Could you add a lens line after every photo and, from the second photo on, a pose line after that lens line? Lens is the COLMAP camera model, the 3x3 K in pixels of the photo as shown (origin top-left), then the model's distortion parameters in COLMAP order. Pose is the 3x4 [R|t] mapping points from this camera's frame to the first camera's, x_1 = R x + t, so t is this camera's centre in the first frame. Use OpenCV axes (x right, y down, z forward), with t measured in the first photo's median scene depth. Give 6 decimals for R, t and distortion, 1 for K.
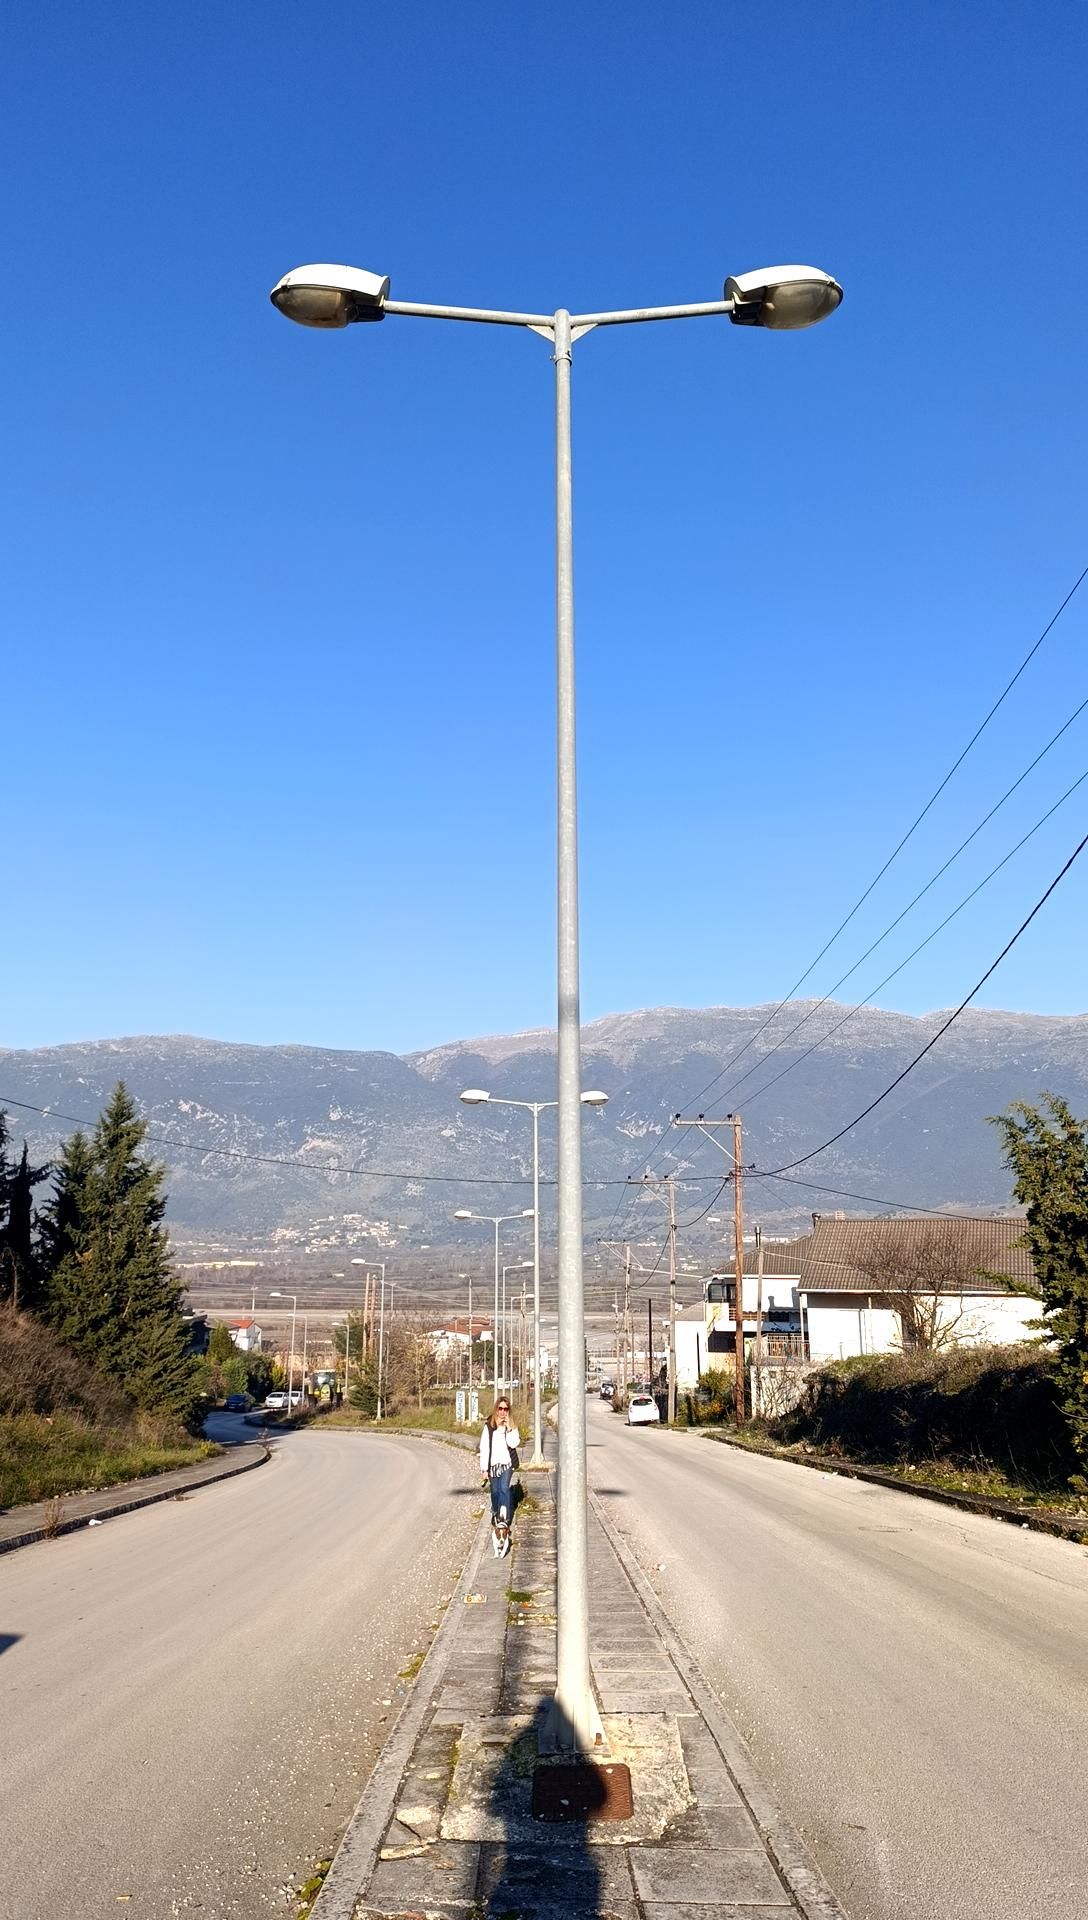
lens RADIAL K [[1211.0, 0, 528.2], [0, 1211.0, 1004.2], [0, 0, 1]] dist [0.097535, -0.002656]
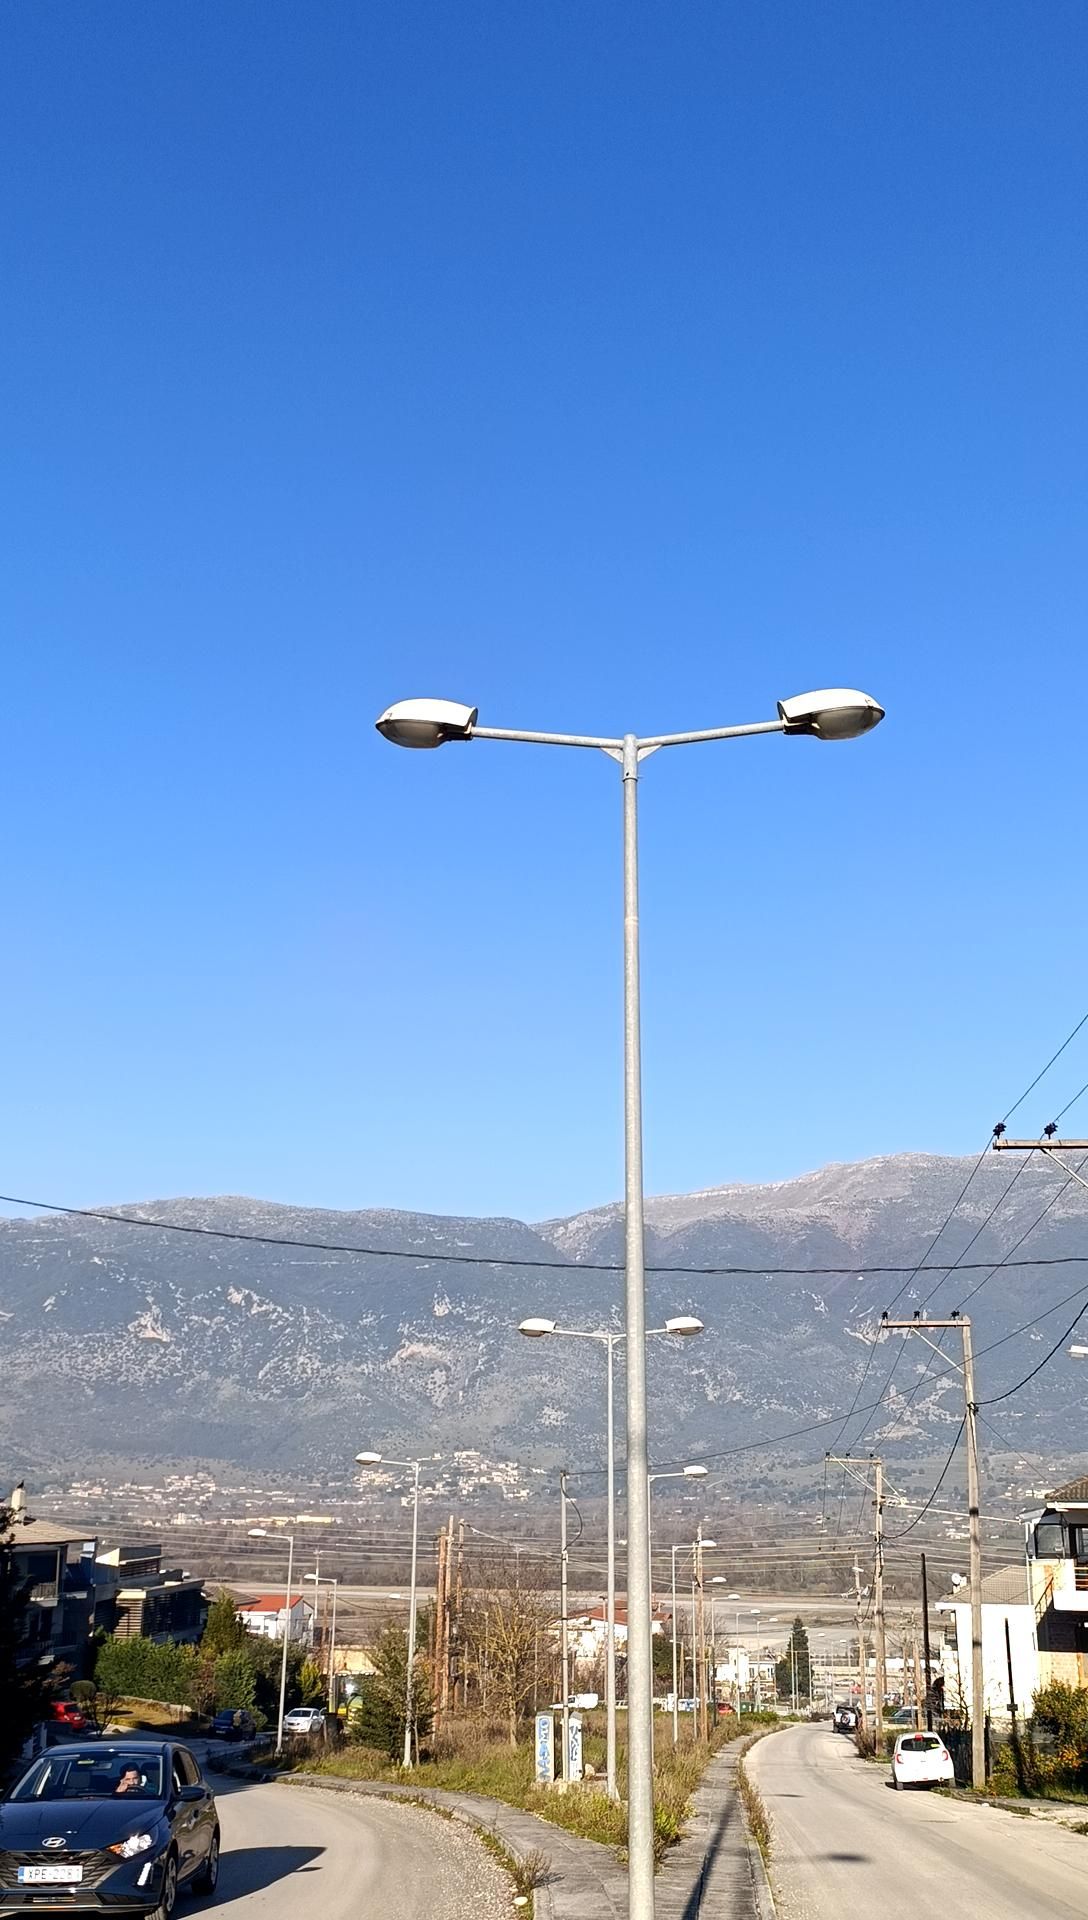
lens RADIAL K [[1565.4, 0, 561.2], [0, 1565.4, 1088.3], [0, 0, 1]] dist [0.123130, -0.307500]
pose [[0.994957, -0.015726, -0.099063, 0.009614], [0.008859, 0.997551, -0.069378, 0.074870], [0.099912, 0.068151, 0.992660, 0.242153]]
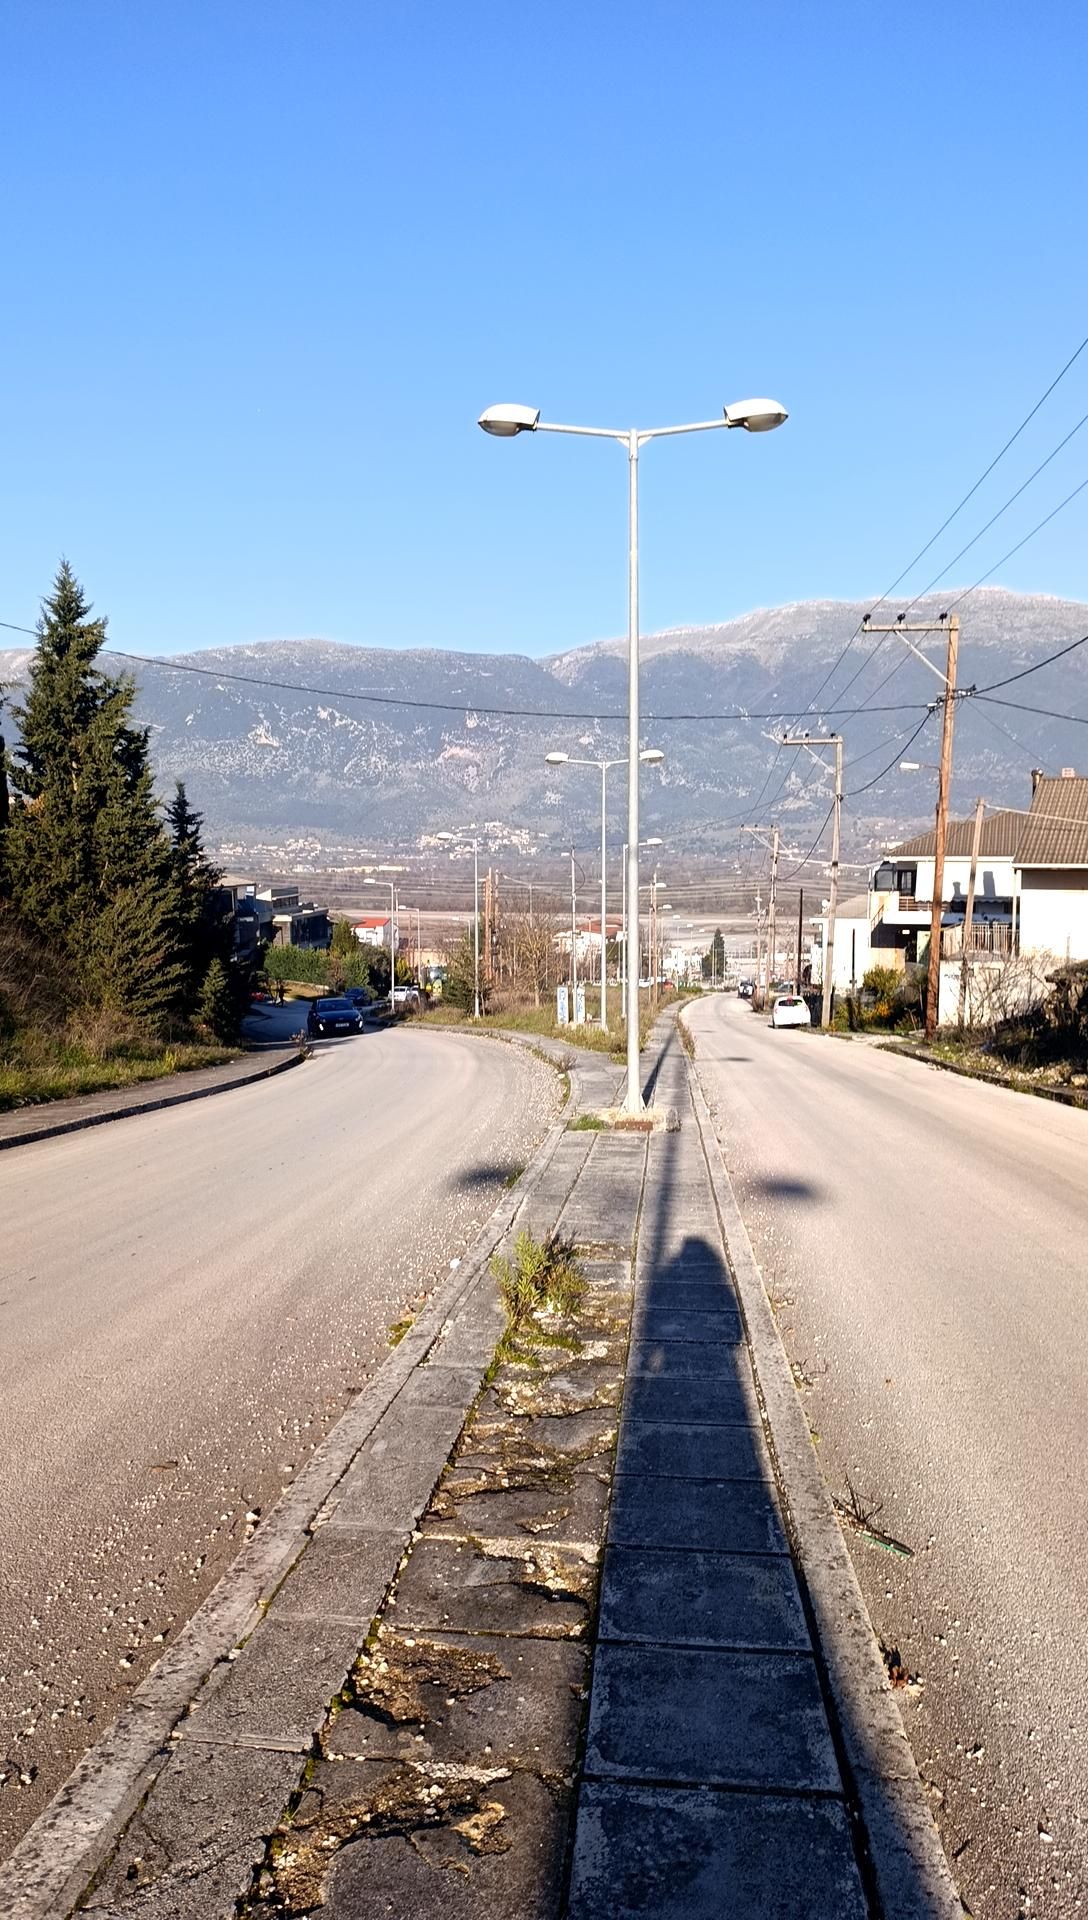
lens RADIAL K [[1135.6, 0, 544.0], [0, 1135.6, 960.0], [0, 0, 1]] dist [0.030988, -0.000455]
pose [[0.993828, 0.009476, -0.110522, 0.008529], [0.021595, 0.960755, 0.276557, 0.062254], [0.108806, -0.277237, 0.954621, 0.198199]]
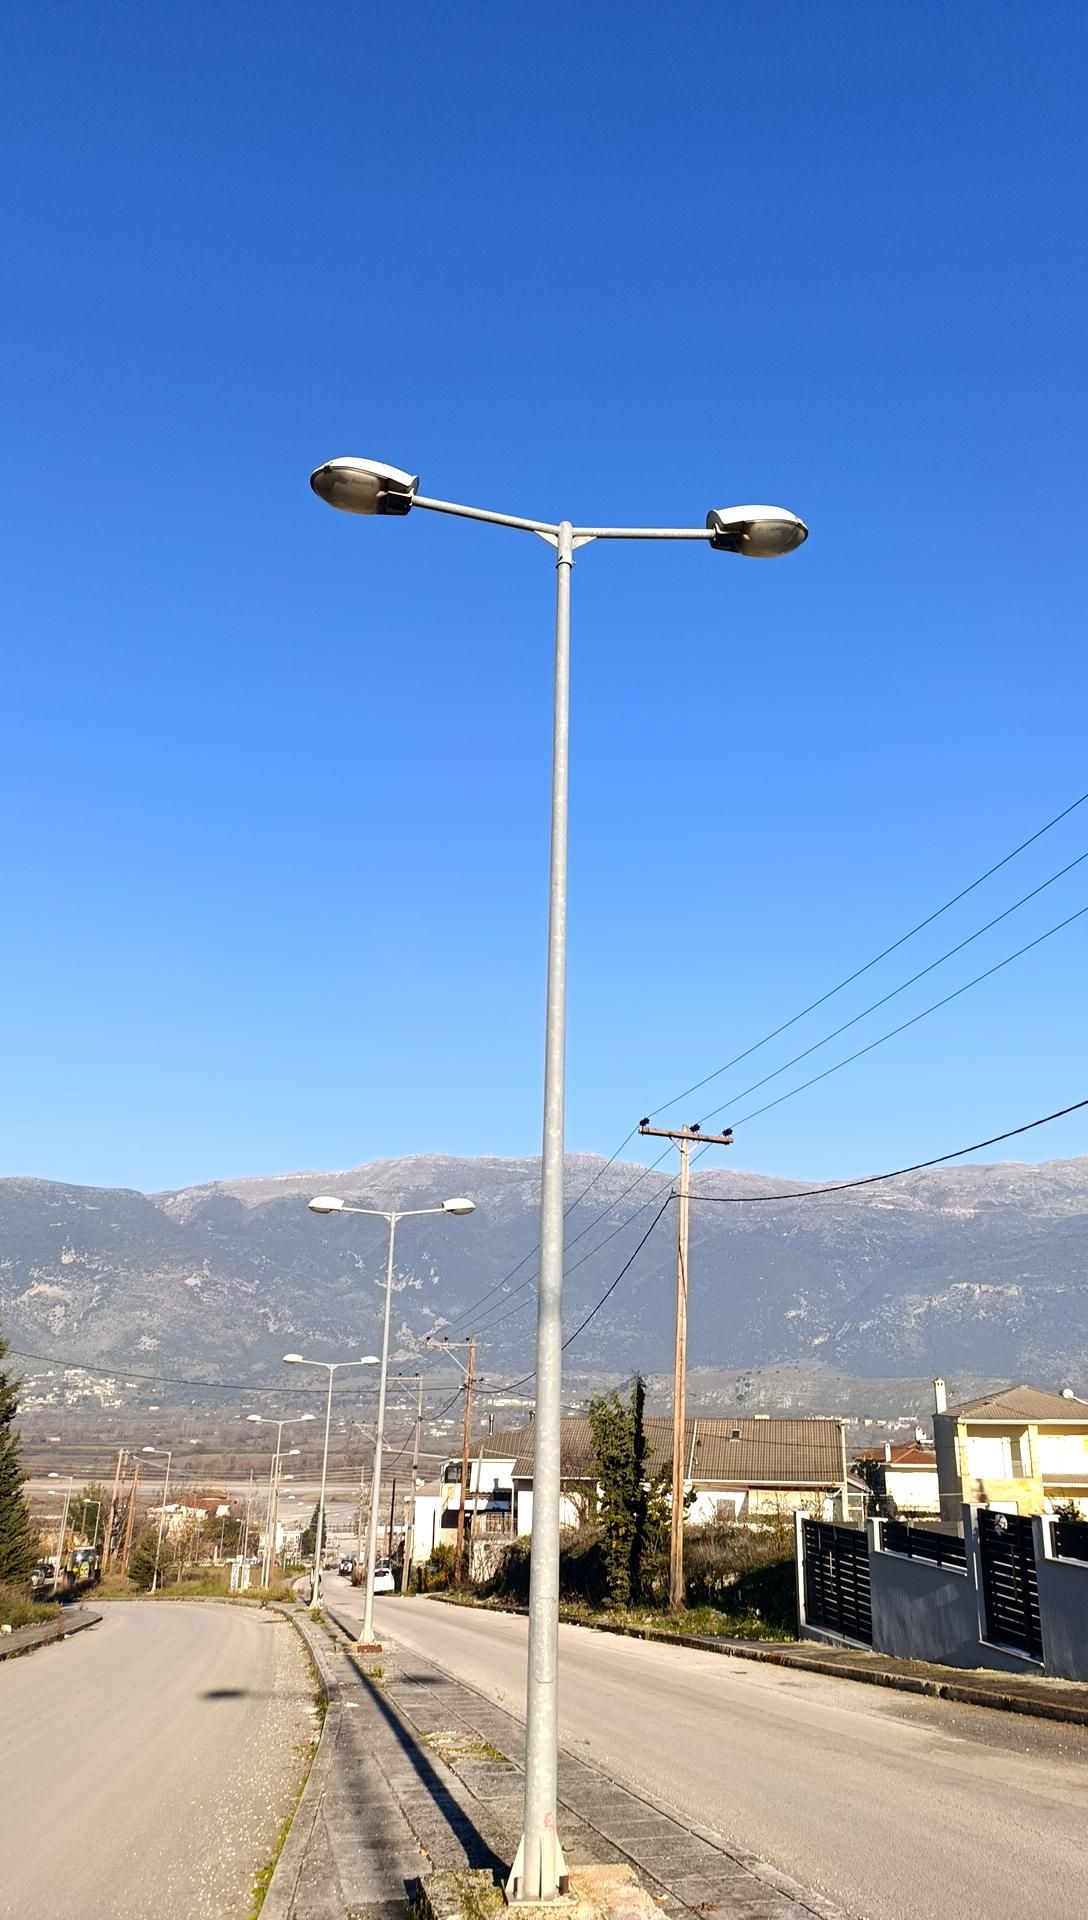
lens RADIAL K [[1346.2, 0, 588.8], [0, 1346.2, 910.4], [0, 0, 1]] dist [0.047329, -0.078498]
pose [[0.973826, 0.090410, 0.208539, -0.034189], [-0.058769, 0.986442, -0.153228, -0.095728], [-0.219565, 0.136962, 0.965936, -0.320762]]
